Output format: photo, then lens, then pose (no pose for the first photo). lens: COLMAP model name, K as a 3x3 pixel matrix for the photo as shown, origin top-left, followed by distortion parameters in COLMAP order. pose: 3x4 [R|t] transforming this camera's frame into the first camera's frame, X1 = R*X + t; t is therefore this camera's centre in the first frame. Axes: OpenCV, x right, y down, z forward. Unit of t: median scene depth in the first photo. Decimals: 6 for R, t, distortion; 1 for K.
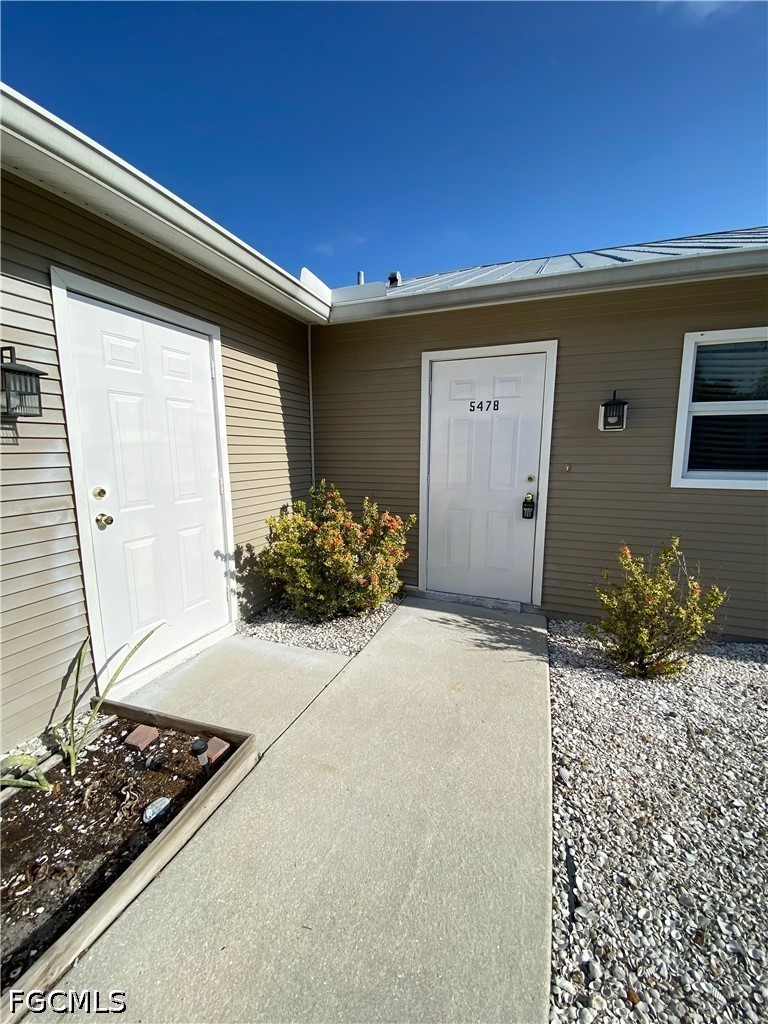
lens RADIAL K [[411.4, 0, 388.4], [0, 411.4, 512.3], [0, 0, 1]] dist [0.008133, -0.000216]
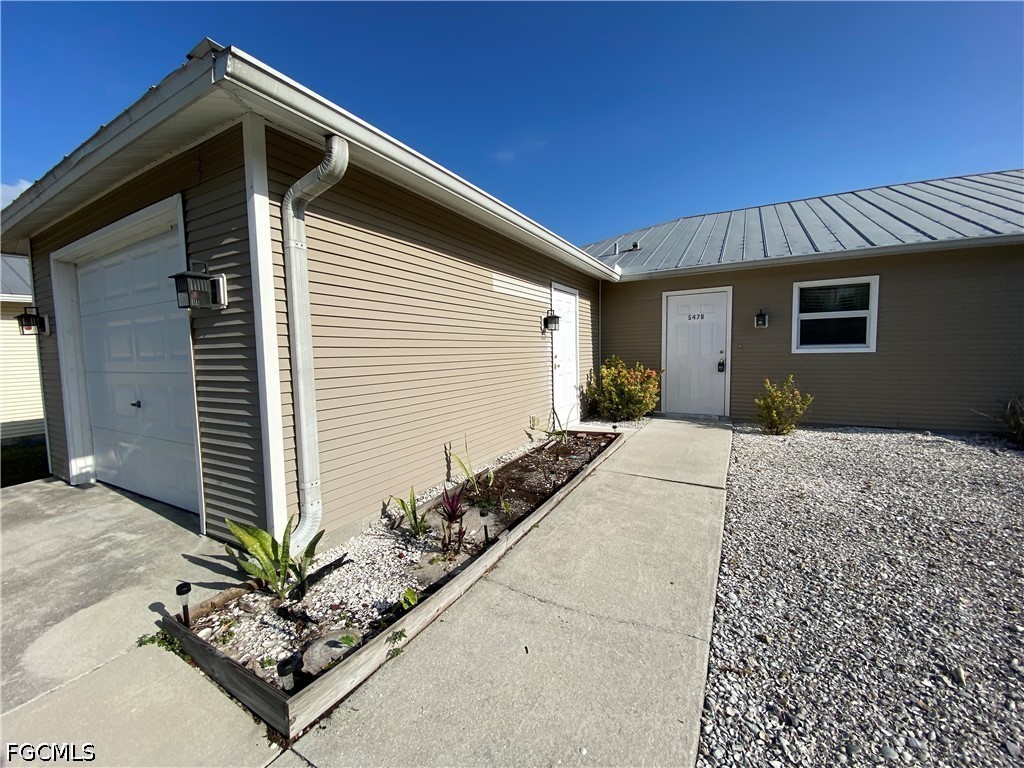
lens RADIAL K [[417.5, 0, 505.5], [0, 417.5, 384.5], [0, 0, 1]] dist [-0.000763, -0.008284]
pose [[0.986189, -0.010515, -0.165293, -0.410878], [-0.000999, 0.997587, -0.069427, 0.249012], [0.165624, 0.068633, 0.983798, -1.329308]]
